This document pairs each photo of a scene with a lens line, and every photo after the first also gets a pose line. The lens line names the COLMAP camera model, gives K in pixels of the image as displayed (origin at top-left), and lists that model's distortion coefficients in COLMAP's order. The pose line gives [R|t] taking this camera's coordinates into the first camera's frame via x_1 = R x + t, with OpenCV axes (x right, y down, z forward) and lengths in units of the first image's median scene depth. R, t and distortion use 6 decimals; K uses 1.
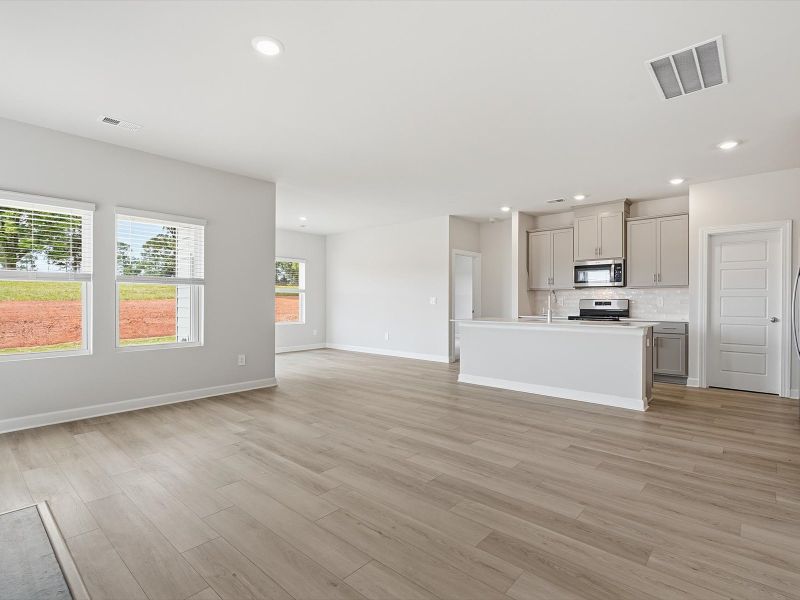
lens RADIAL K [[406.5, 0, 400.0], [0, 406.5, 300.0], [0, 0, 1]] dist [0.004232, -0.000341]
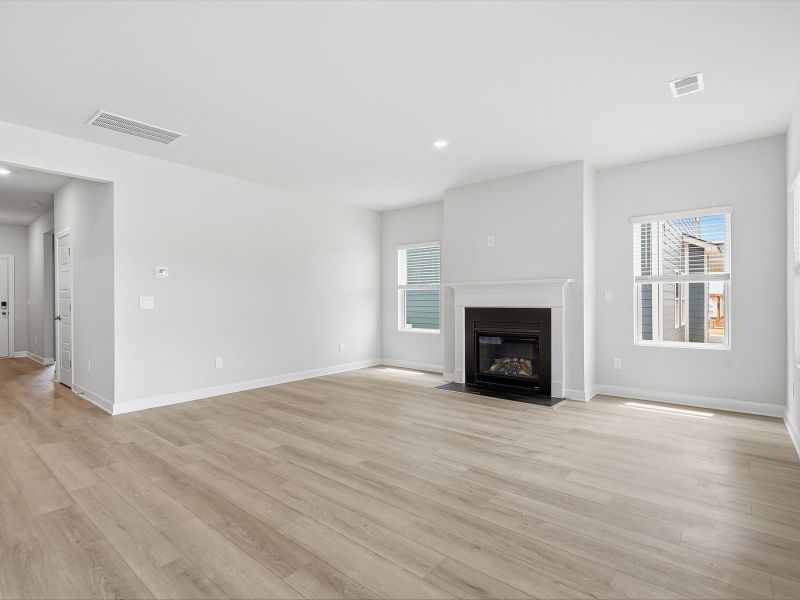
lens RADIAL K [[406.5, 0, 400.0], [0, 406.5, 300.0], [0, 0, 1]] dist [0.004232, -0.000341]
pose [[-0.999444, 0.003668, -0.033151, -0.085248], [0.003738, 0.999991, -0.002038, 0.001625], [0.033143, -0.002160, -0.999448, 2.049540]]
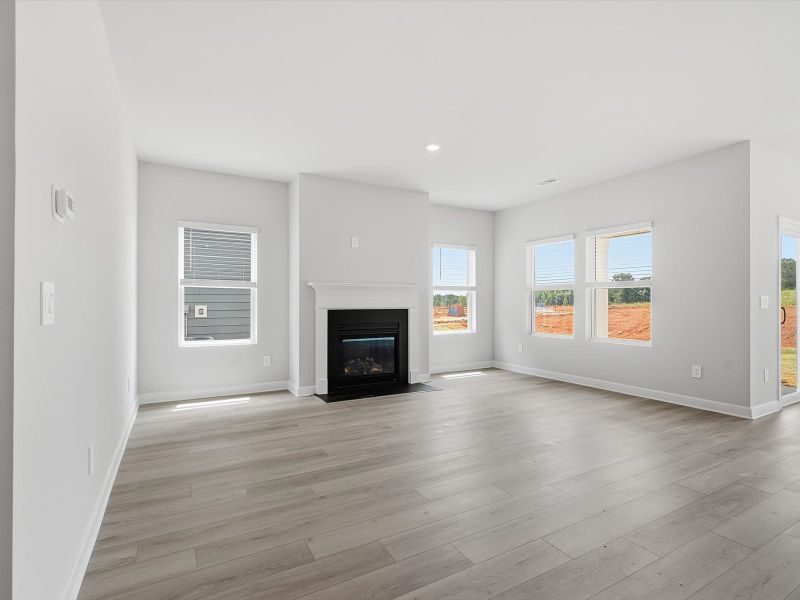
lens RADIAL K [[406.5, 0, 400.0], [0, 406.5, 300.0], [0, 0, 1]] dist [0.004232, -0.000341]
pose [[-0.331812, -0.003807, -0.943338, 0.990190], [0.002172, 0.999986, -0.004799, 0.001201], [0.943343, -0.003641, -0.331799, 1.111275]]
